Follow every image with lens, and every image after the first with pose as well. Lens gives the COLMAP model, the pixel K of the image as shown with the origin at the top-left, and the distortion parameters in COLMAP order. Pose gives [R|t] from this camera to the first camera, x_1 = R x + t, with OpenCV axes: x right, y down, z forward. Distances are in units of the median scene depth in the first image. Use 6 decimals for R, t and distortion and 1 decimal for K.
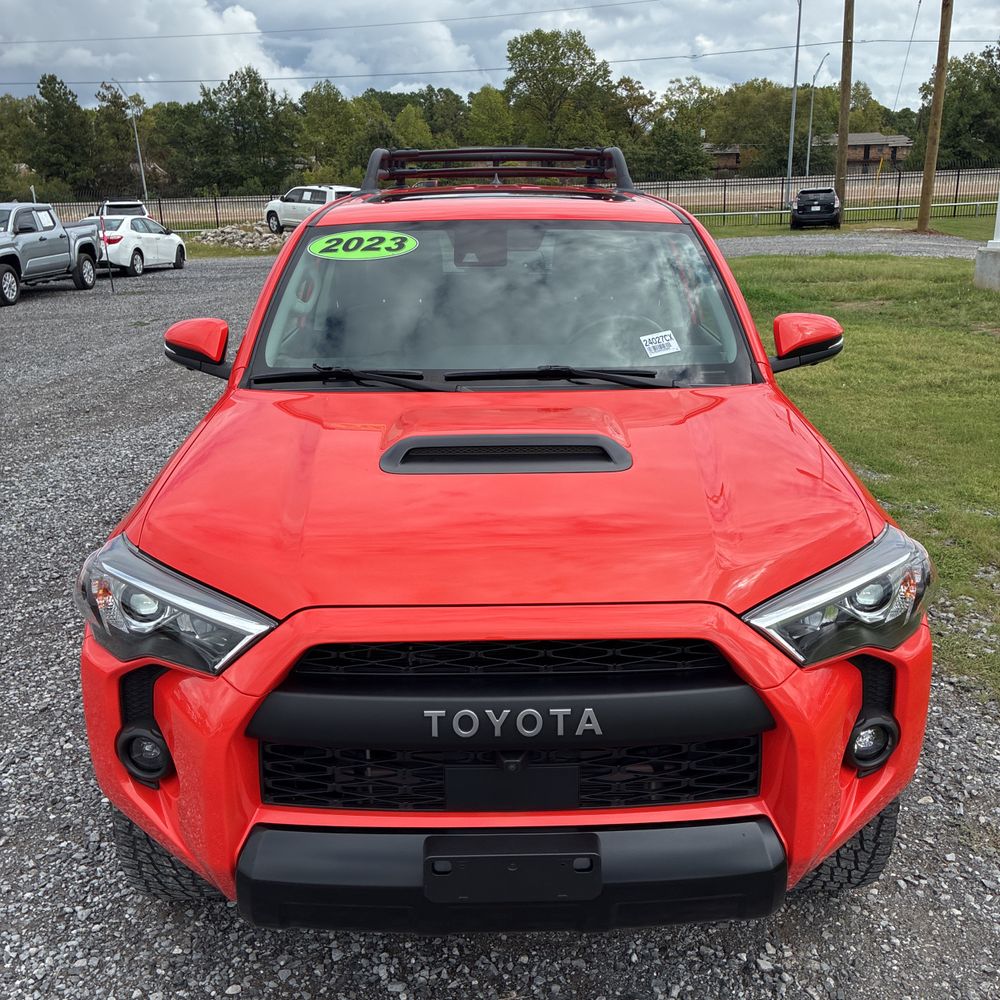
lens RADIAL K [[1021.5, 0, 510.9], [0, 1021.5, 492.5], [0, 0, 1]] dist [0.023748, 0.000000]
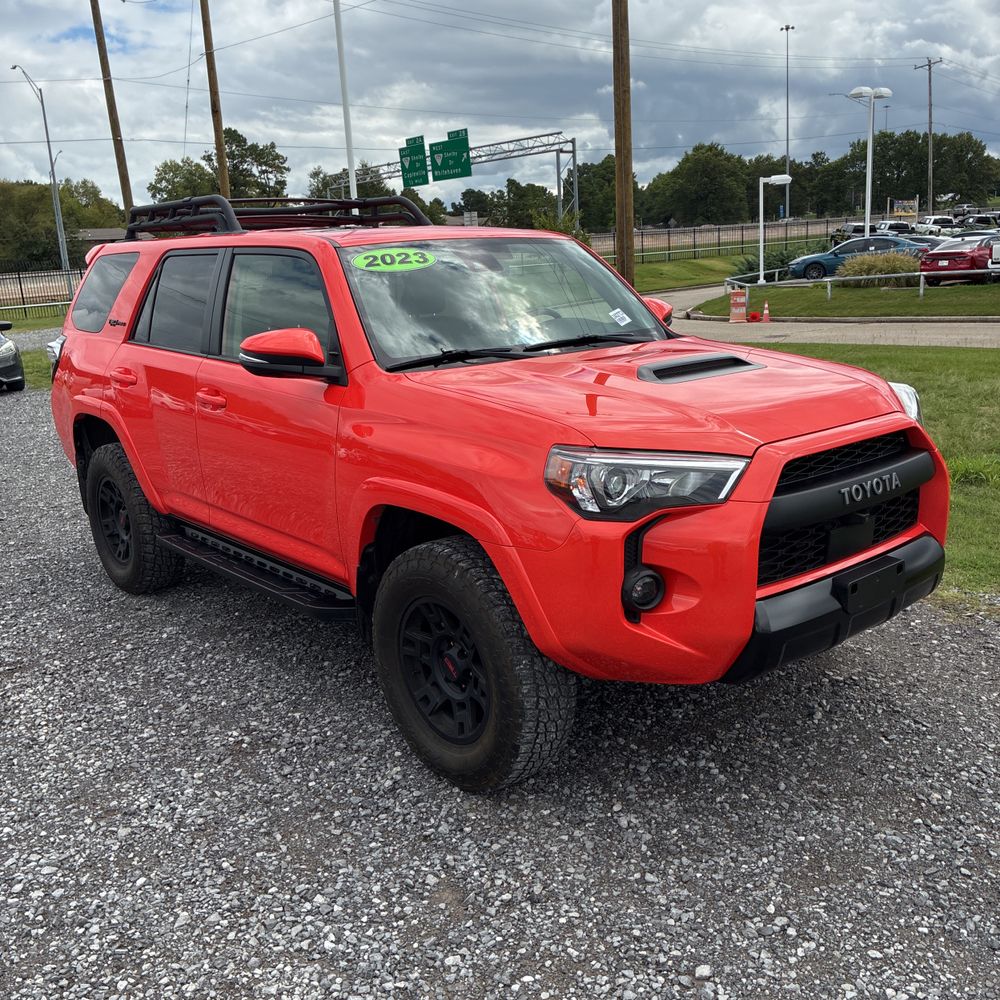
lens RADIAL K [[1021.5, 0, 500.1], [0, 1021.5, 484.6], [0, 0, 1]] dist [0.023748, 0.000000]
pose [[0.772898, -0.164179, 0.612923, -0.845199], [0.220680, 0.975197, -0.017059, 0.064095], [-0.594920, 0.148445, 0.789958, 0.019259]]
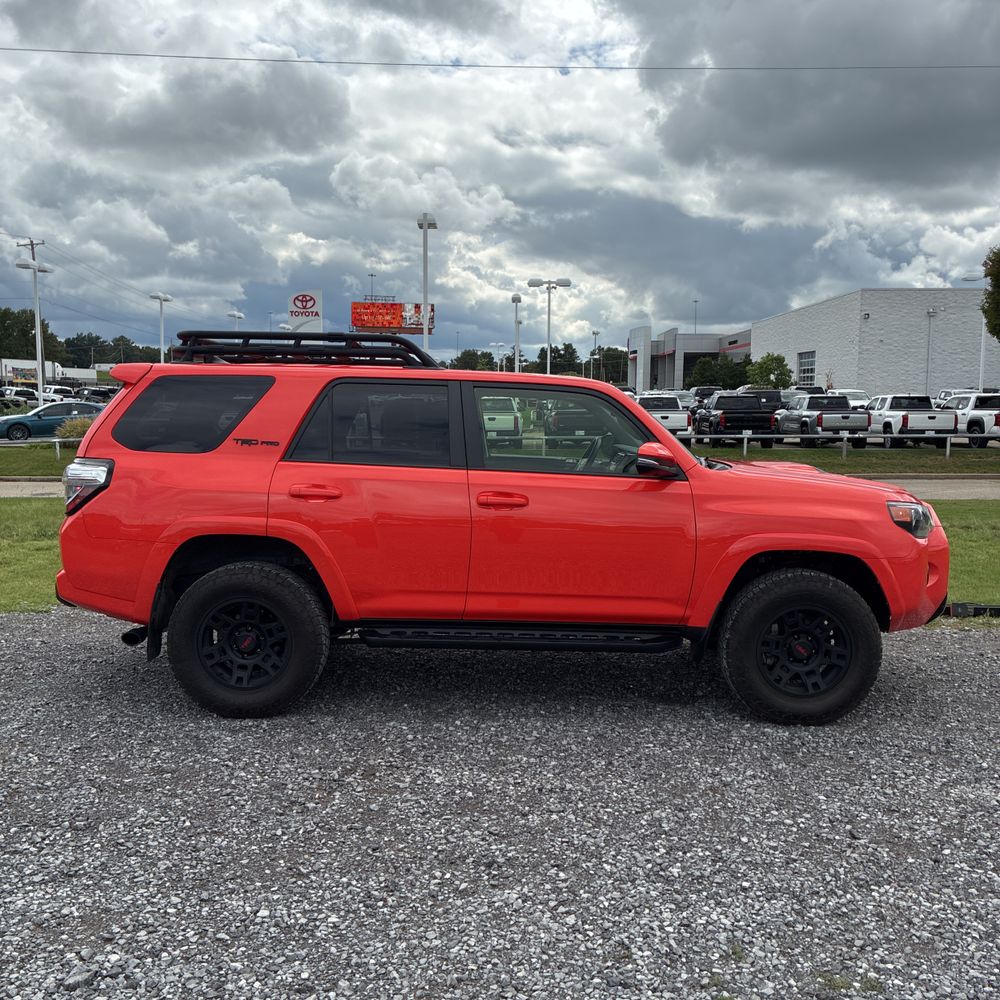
lens RADIAL K [[1021.5, 0, 502.4], [0, 1021.5, 519.5], [0, 0, 1]] dist [0.023748, 0.000000]
pose [[0.012786, -0.097189, 0.995184, -1.887851], [0.277975, 0.956379, 0.089827, -0.262515], [-0.960503, 0.275488, 0.039245, 1.211010]]
